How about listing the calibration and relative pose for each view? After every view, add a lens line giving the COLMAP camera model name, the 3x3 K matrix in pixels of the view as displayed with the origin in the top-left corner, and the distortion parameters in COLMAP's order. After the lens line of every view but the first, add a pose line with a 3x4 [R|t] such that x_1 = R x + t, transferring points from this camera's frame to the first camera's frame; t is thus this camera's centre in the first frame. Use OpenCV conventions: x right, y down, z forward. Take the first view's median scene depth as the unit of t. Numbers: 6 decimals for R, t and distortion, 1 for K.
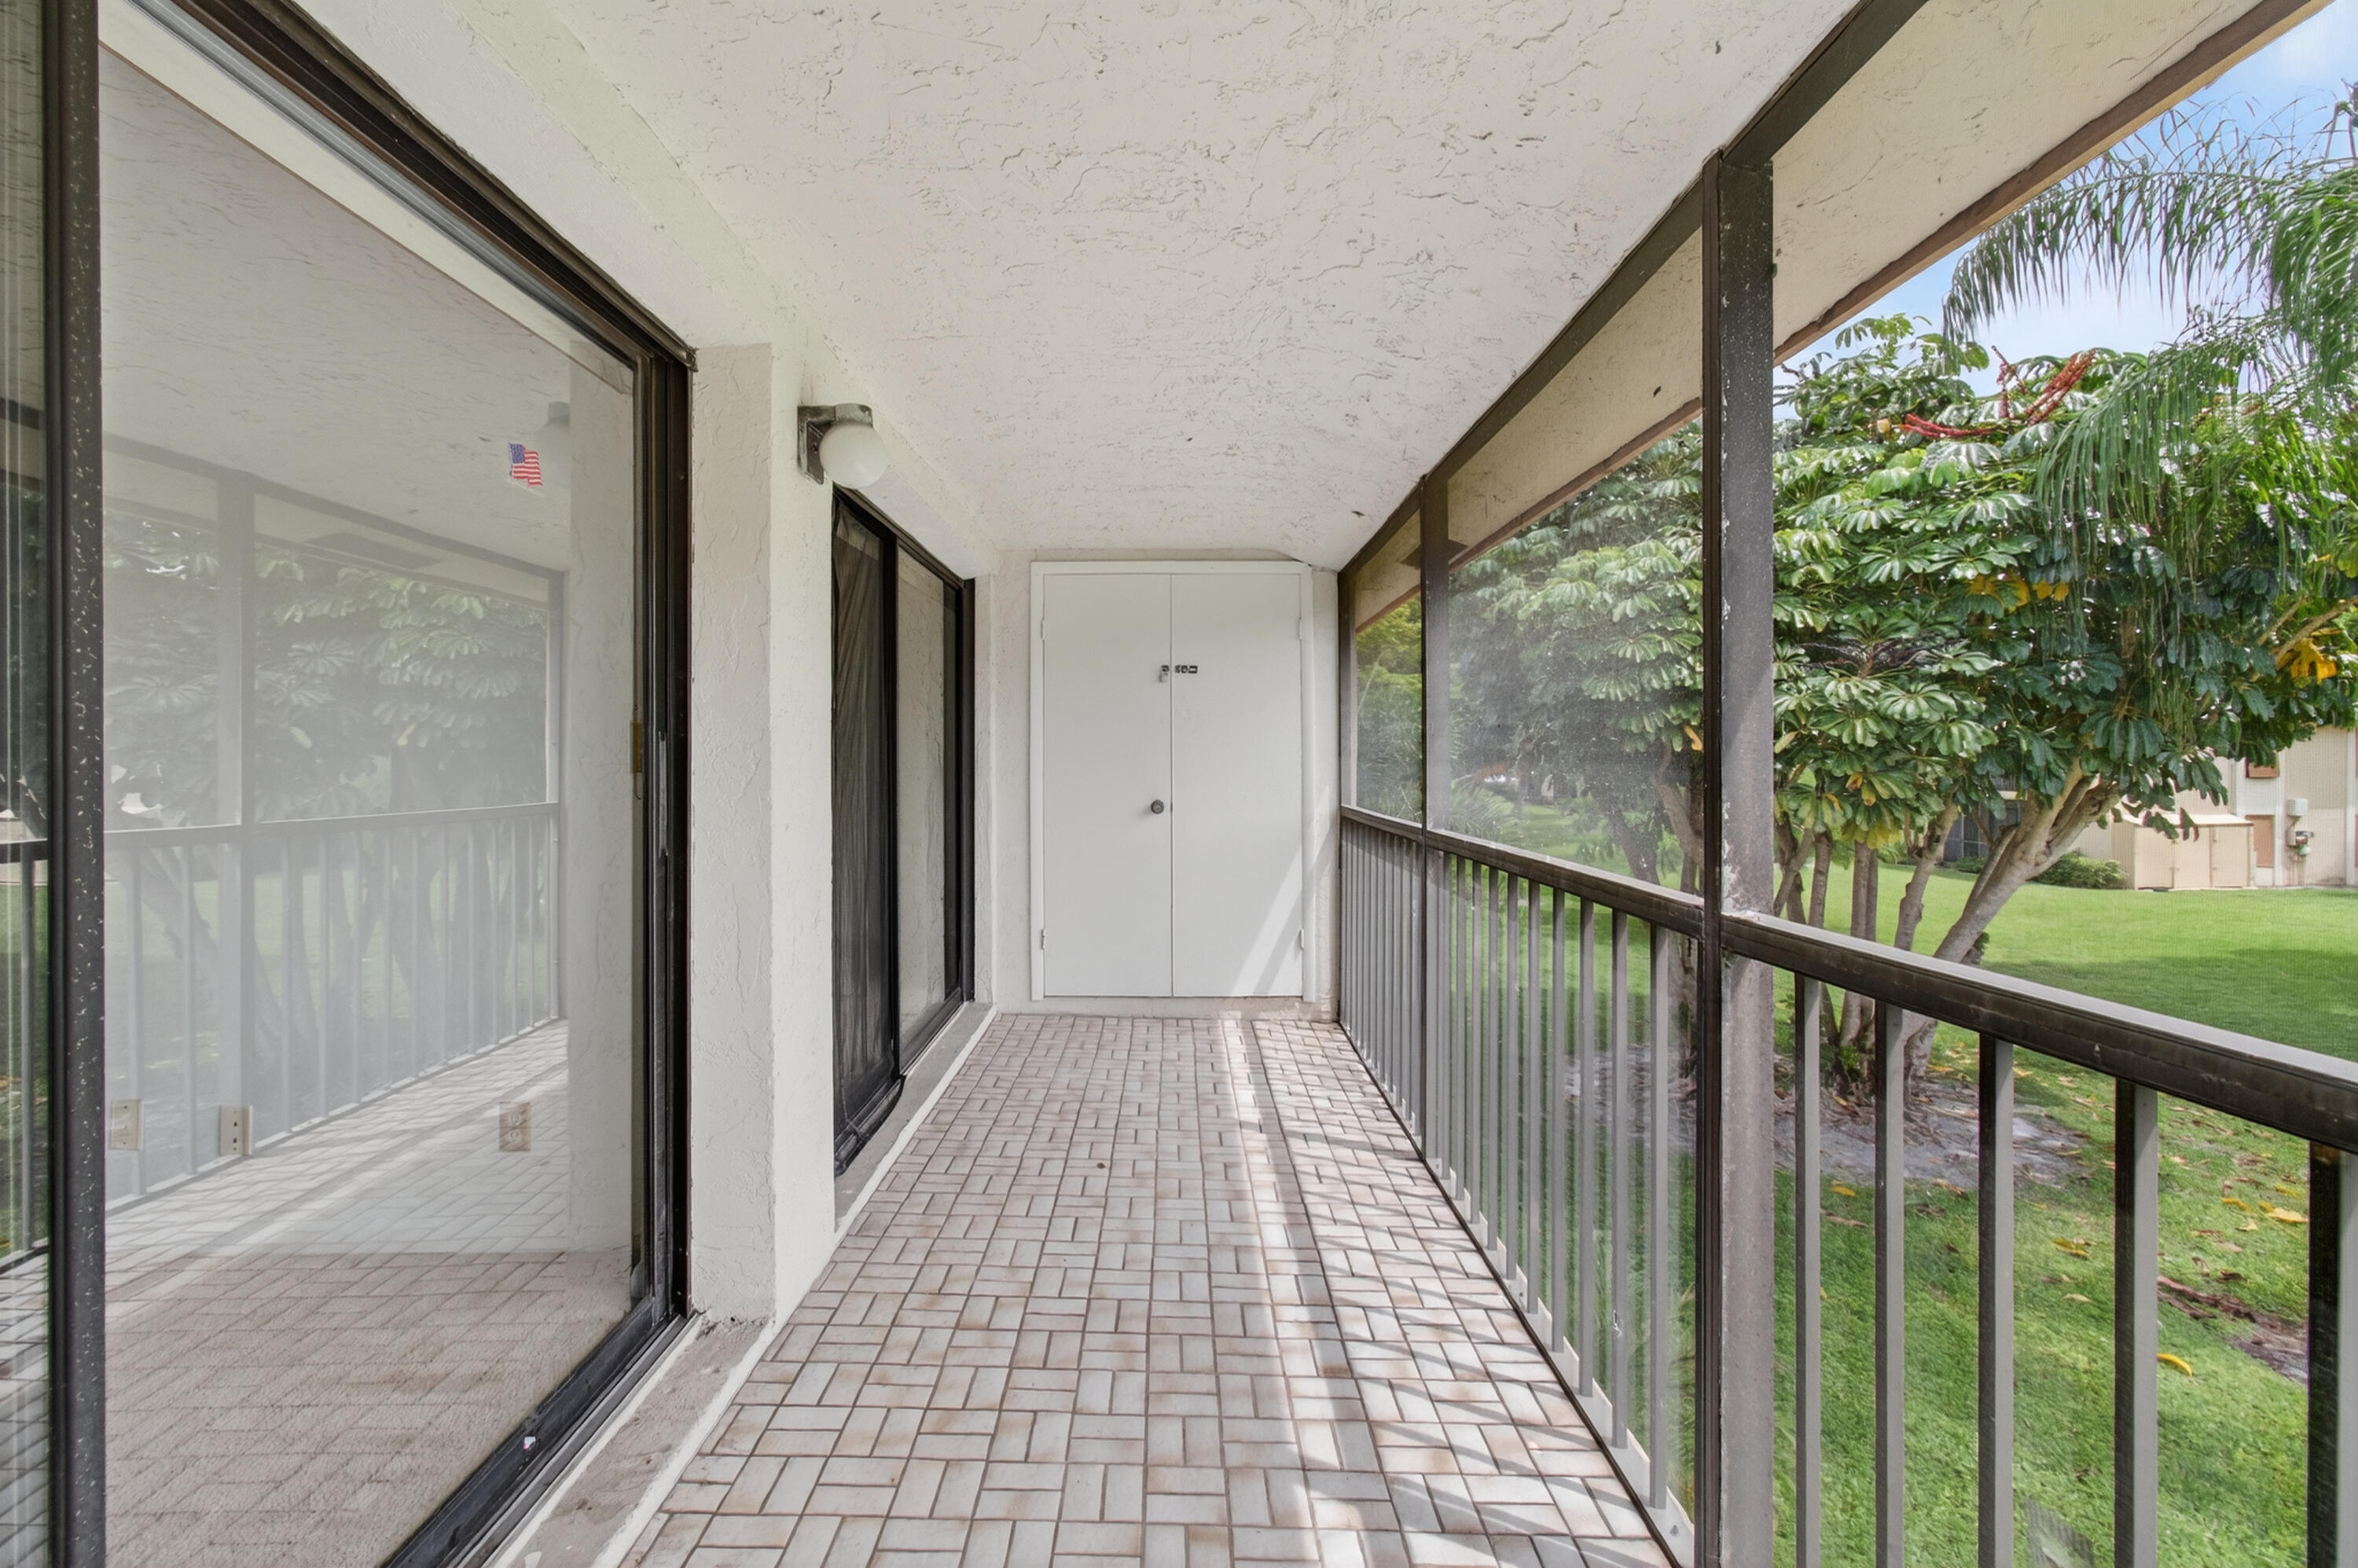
lens RADIAL K [[1039.8, 0, 1172.2], [0, 1039.8, 767.7], [0, 0, 1]] dist [-0.004372, 0.000240]
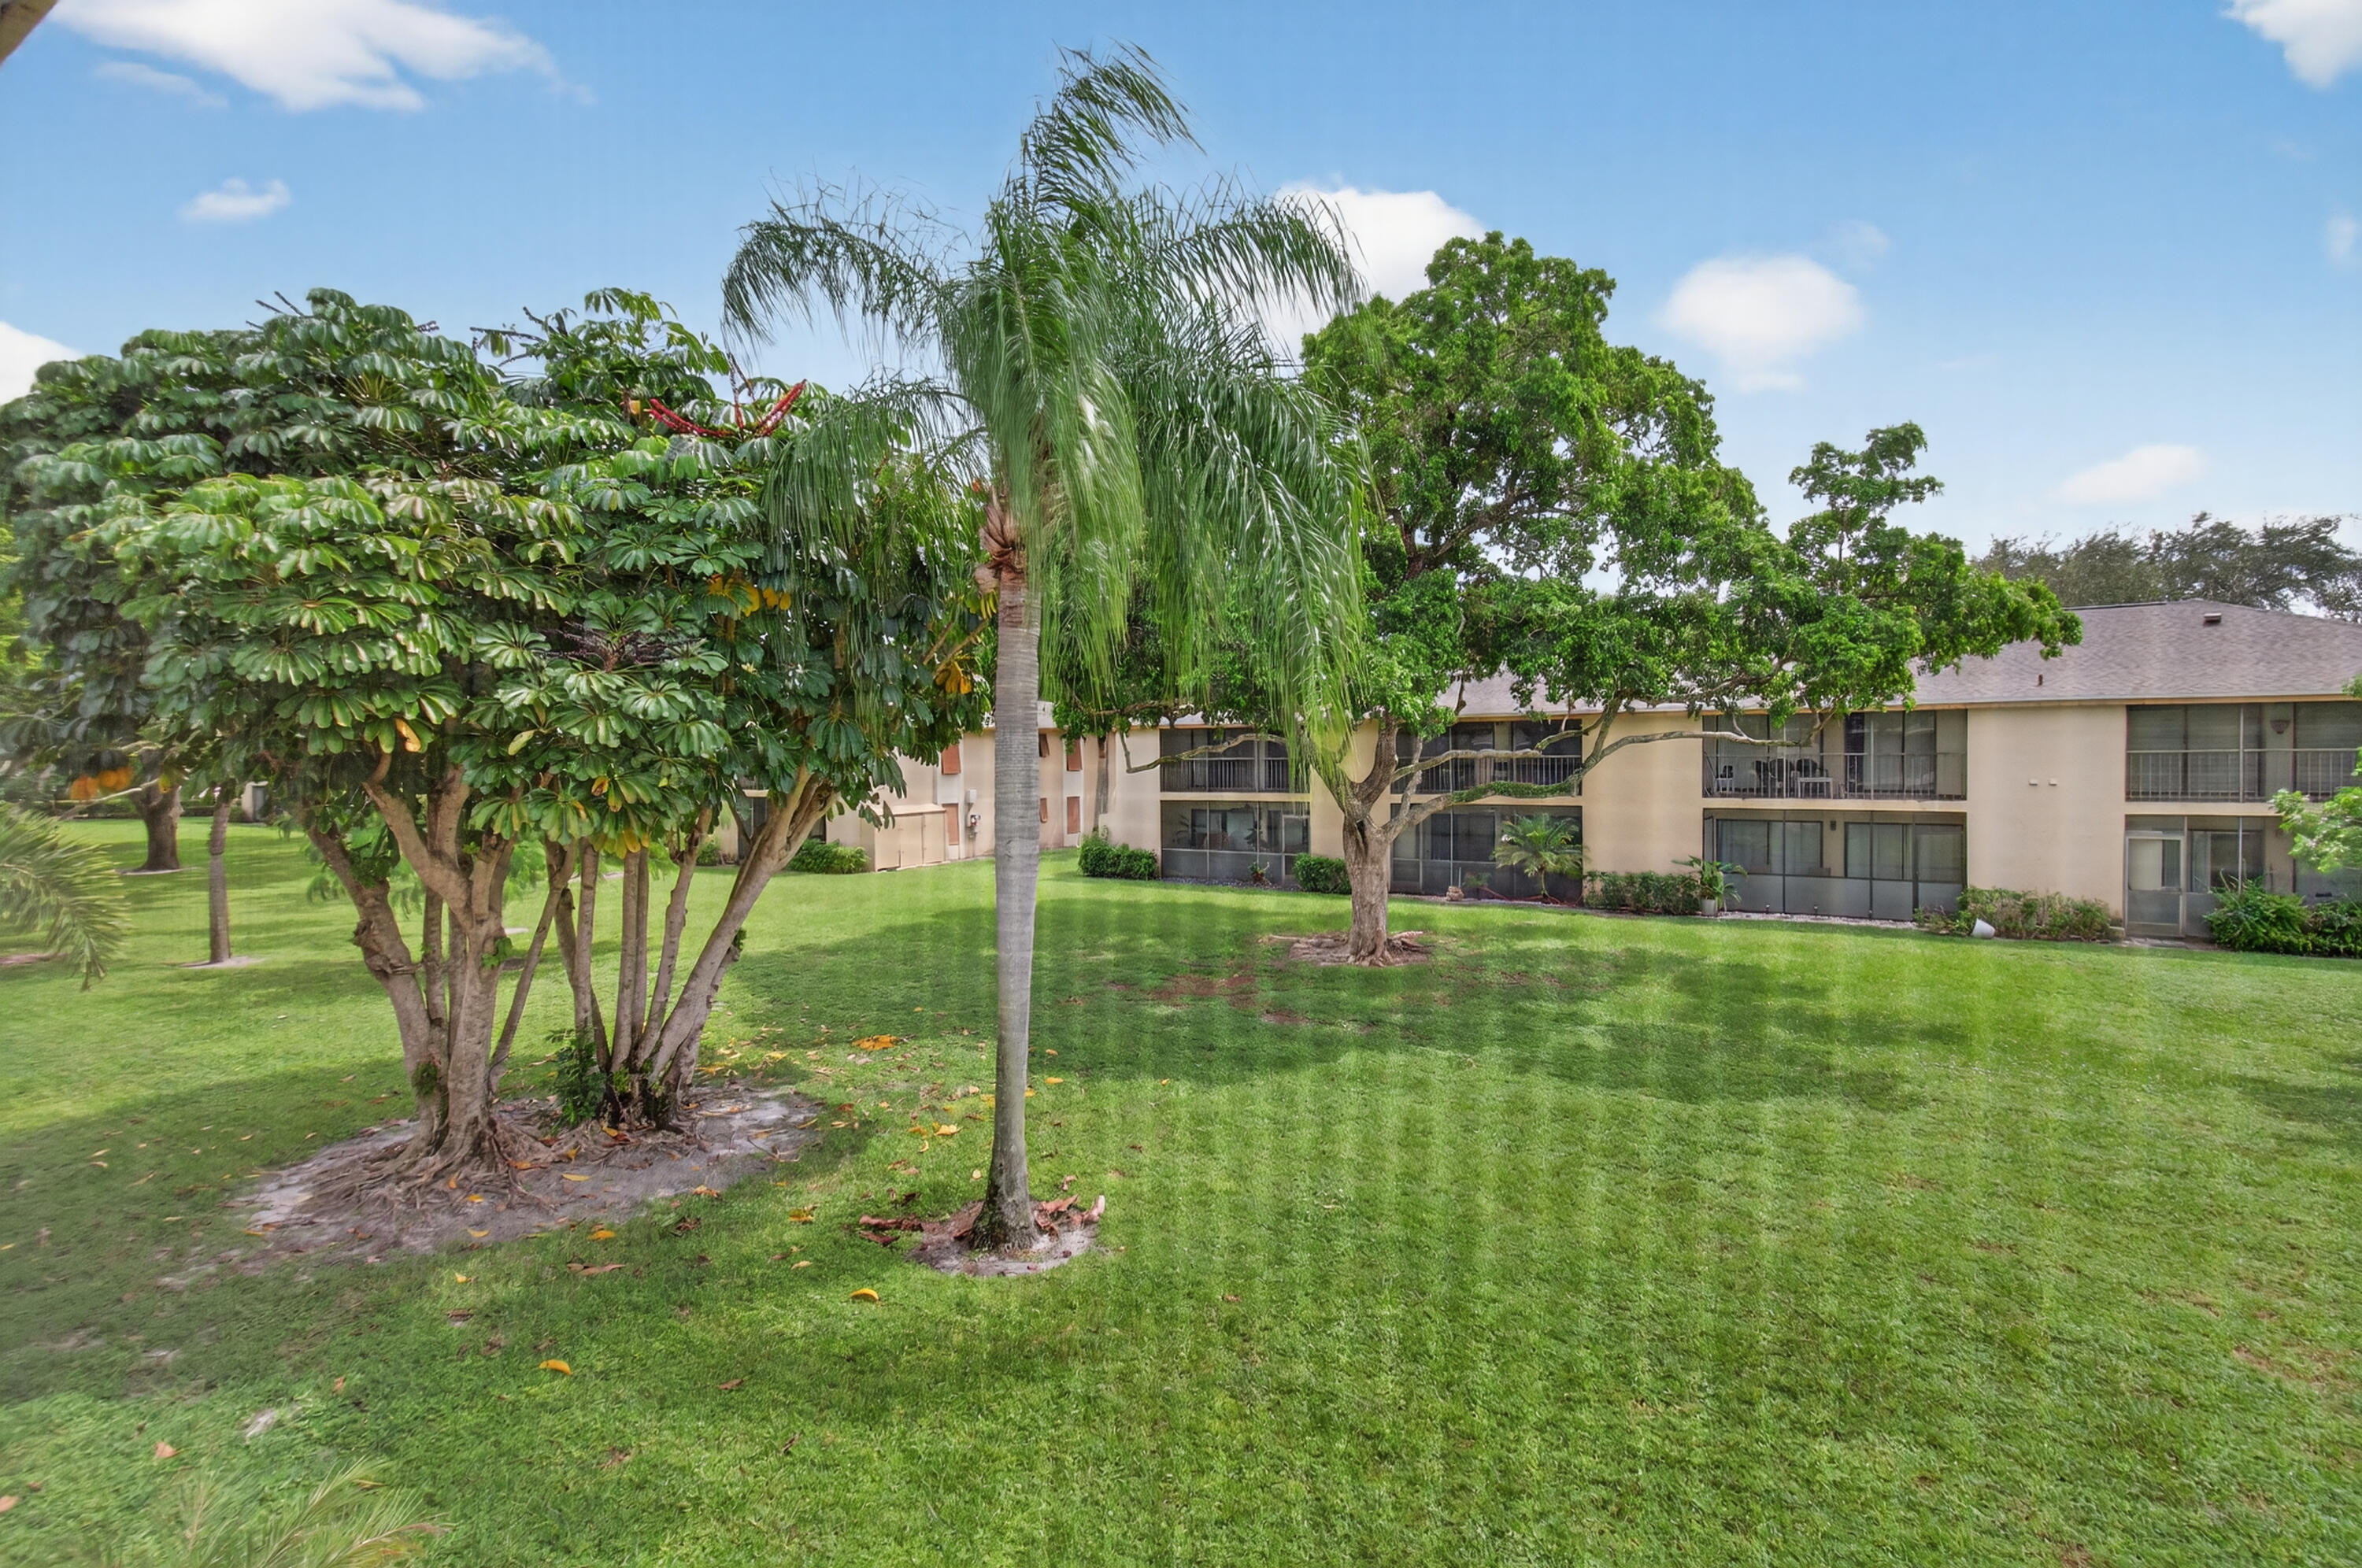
lens RADIAL K [[1162.1, 0, 1181.0], [0, 1162.1, 784.0], [0, 0, 1]] dist [-0.036979, 0.025890]
pose [[0.540323, -0.023469, 0.841130, 0.083197], [0.014055, 0.999723, 0.018865, 0.000232], [-0.841340, 0.001629, 0.540503, 0.024486]]
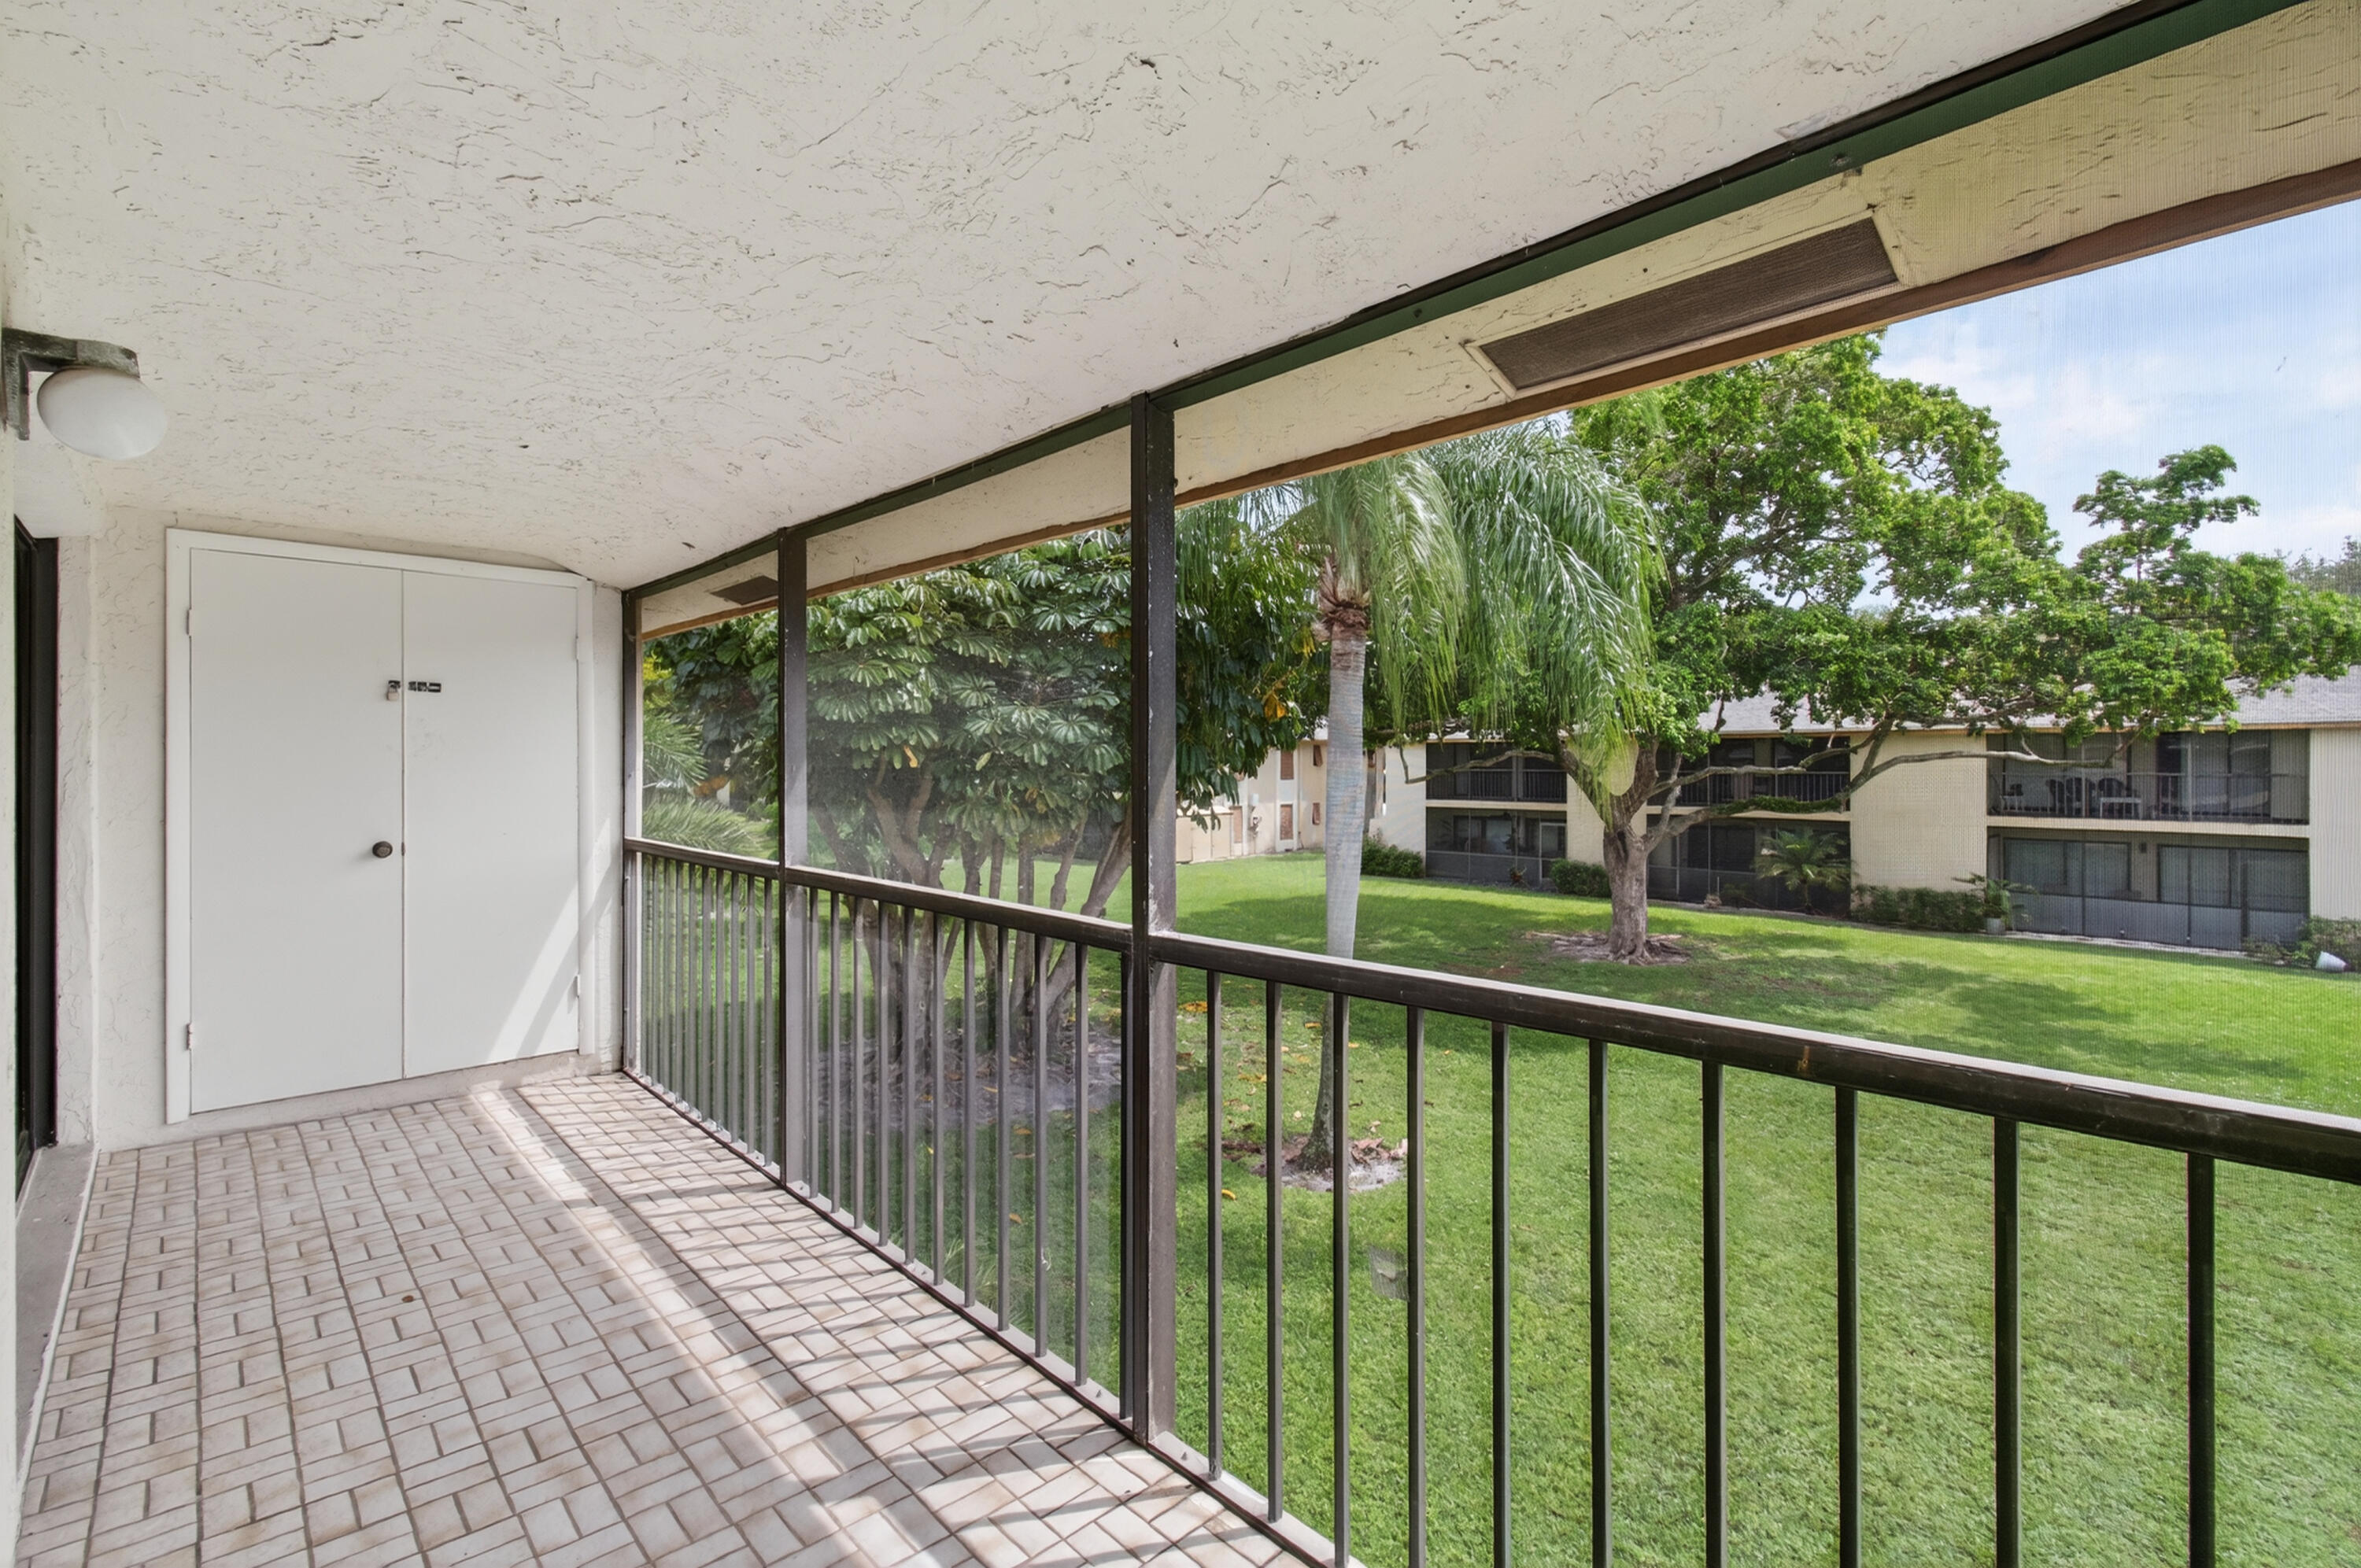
lens RADIAL K [[1041.0, 0, 1173.7], [0, 1041.0, 767.7], [0, 0, 1]] dist [-0.004372, 0.000240]
pose [[0.726472, 0.000149, 0.687196, -0.066061], [0.002328, 0.999994, -0.002678, -0.012873], [-0.687192, 0.003545, 0.726468, -0.008091]]
